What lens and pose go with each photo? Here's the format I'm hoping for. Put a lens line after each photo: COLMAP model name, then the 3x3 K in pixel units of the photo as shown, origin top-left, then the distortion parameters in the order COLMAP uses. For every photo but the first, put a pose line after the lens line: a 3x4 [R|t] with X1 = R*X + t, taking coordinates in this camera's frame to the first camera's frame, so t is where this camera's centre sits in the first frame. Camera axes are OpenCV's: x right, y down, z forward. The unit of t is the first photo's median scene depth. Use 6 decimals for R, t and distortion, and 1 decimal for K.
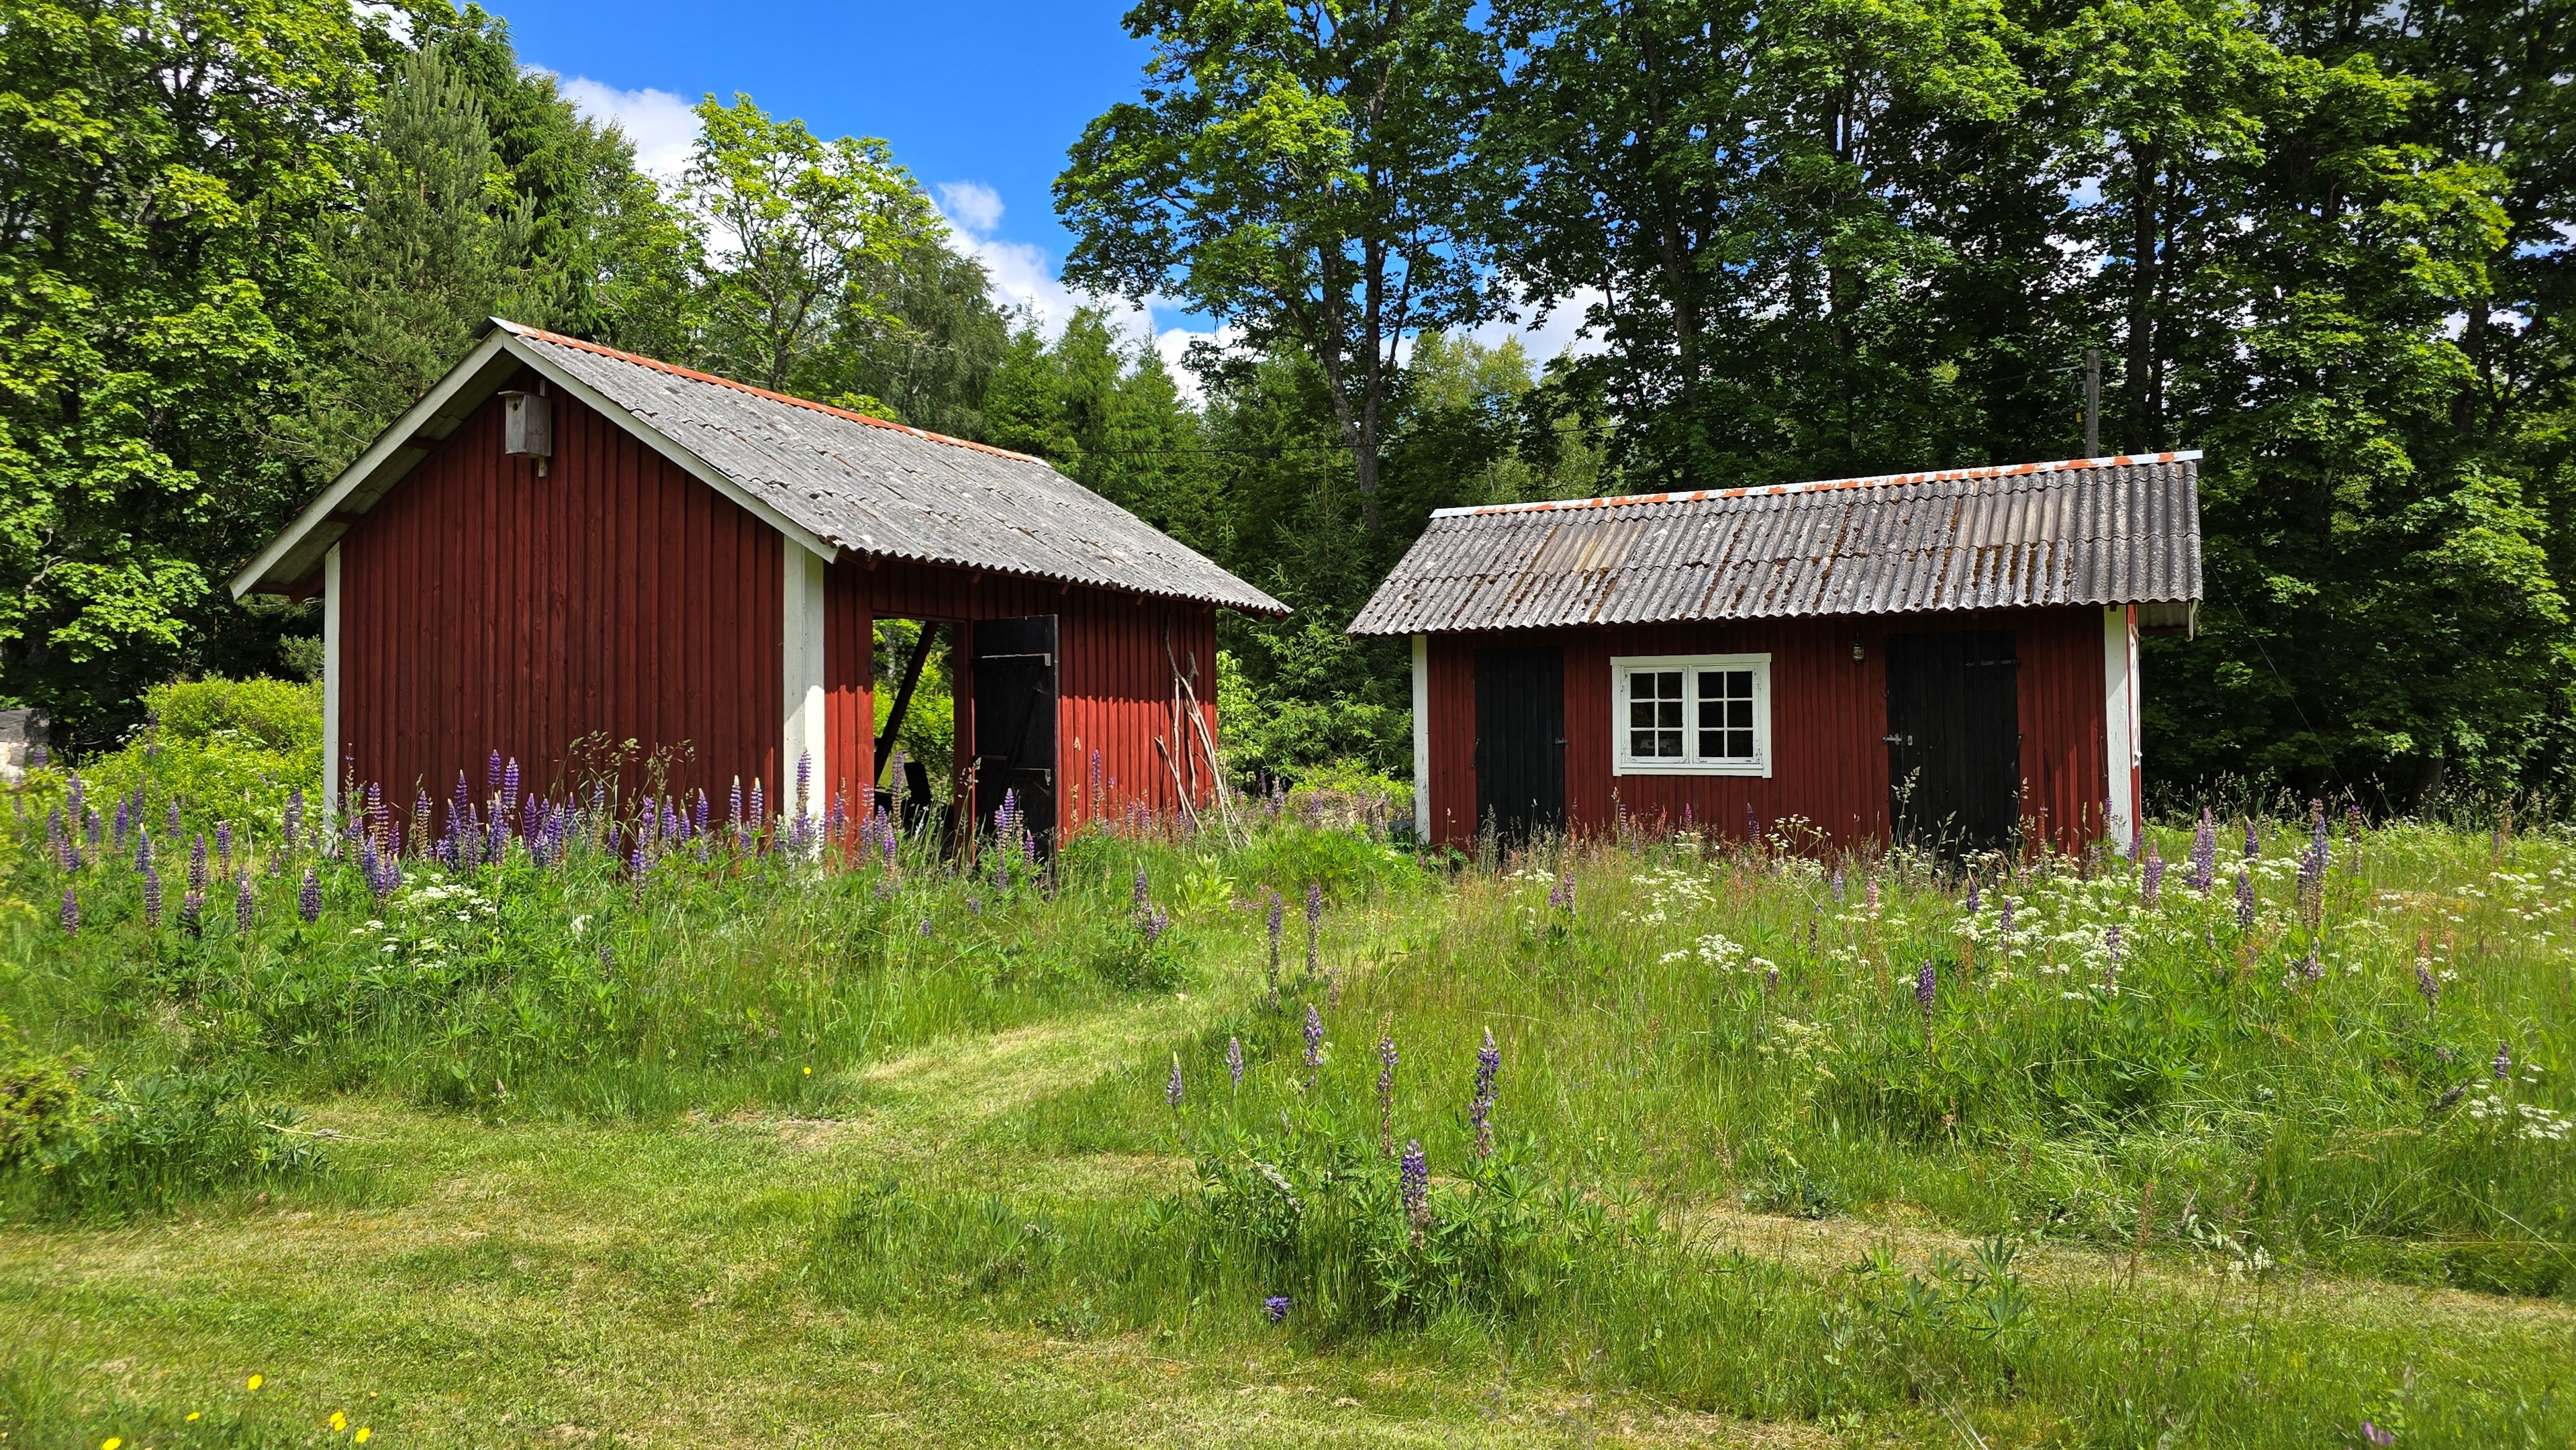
lens RADIAL K [[1724.0, 0, 1337.7], [0, 1724.0, 717.3], [0, 0, 1]] dist [0.060949, -0.058501]
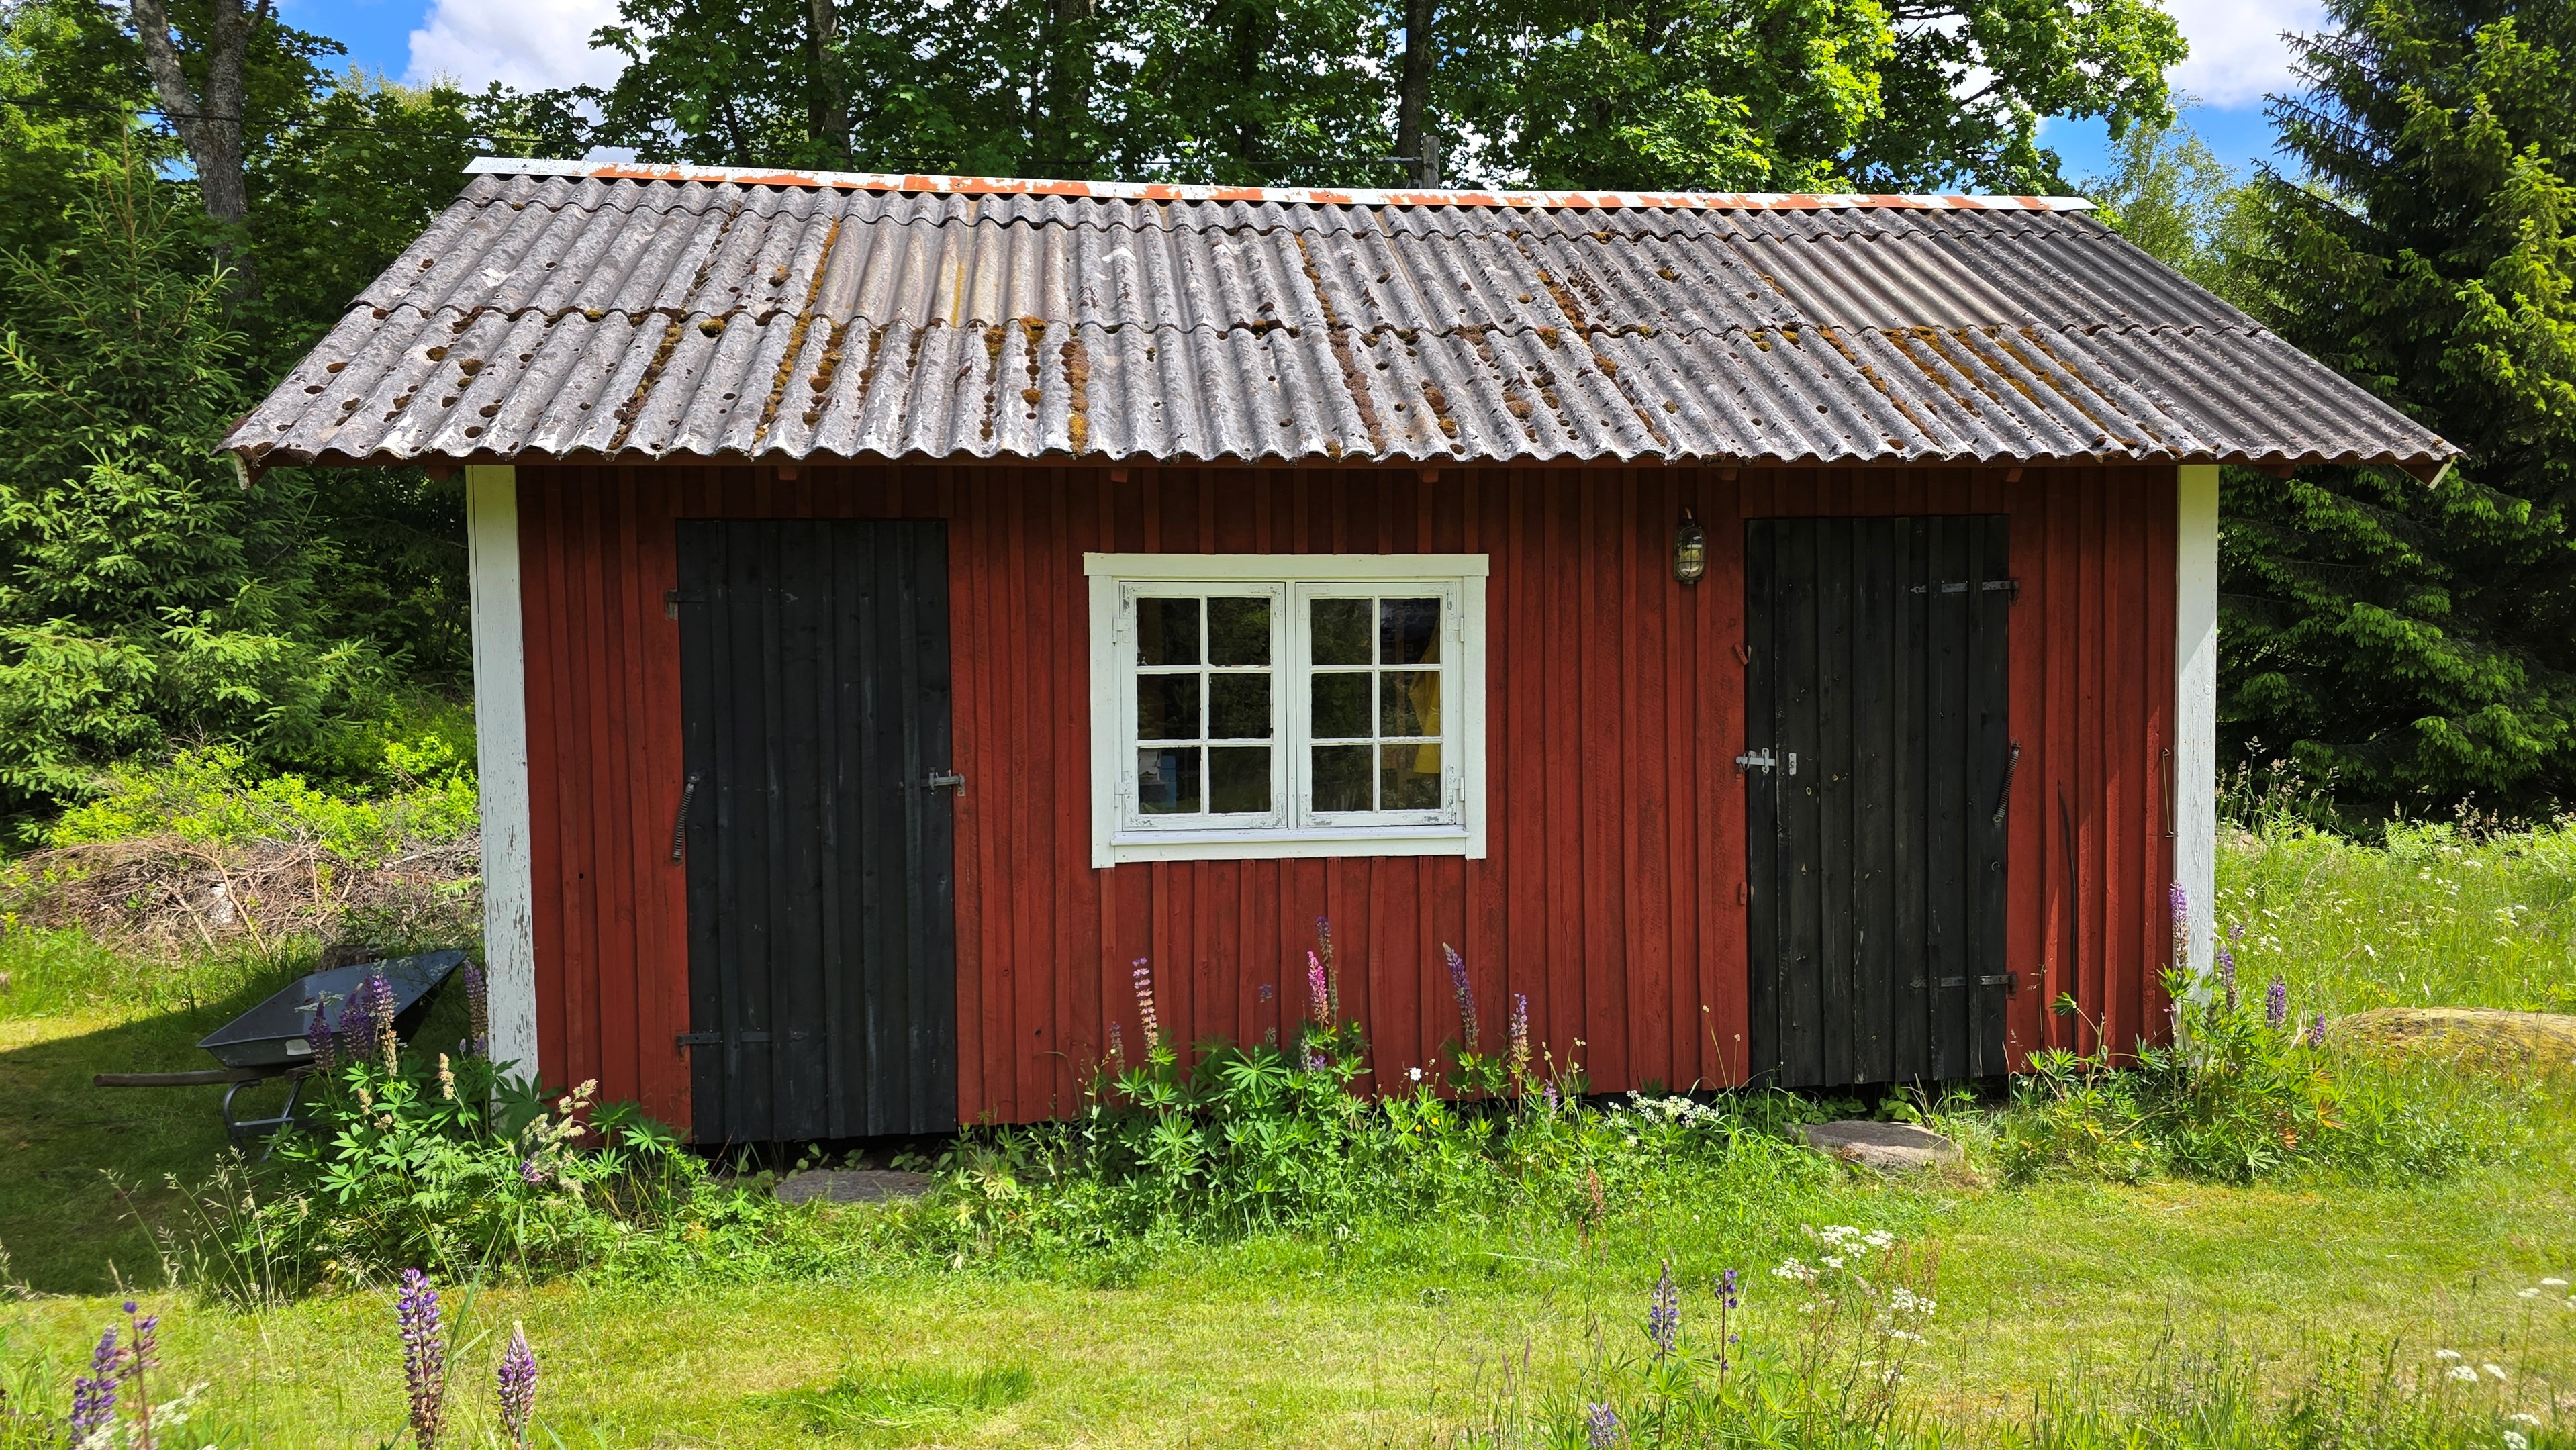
lens RADIAL K [[1724.0, 0, 1337.7], [0, 1724.0, 717.3], [0, 0, 1]] dist [0.060949, -0.058501]
pose [[0.829150, -0.026368, 0.558405, -0.006611], [-0.005412, 0.998462, 0.055184, -0.020284], [-0.559001, -0.048777, 0.827731, 0.657369]]
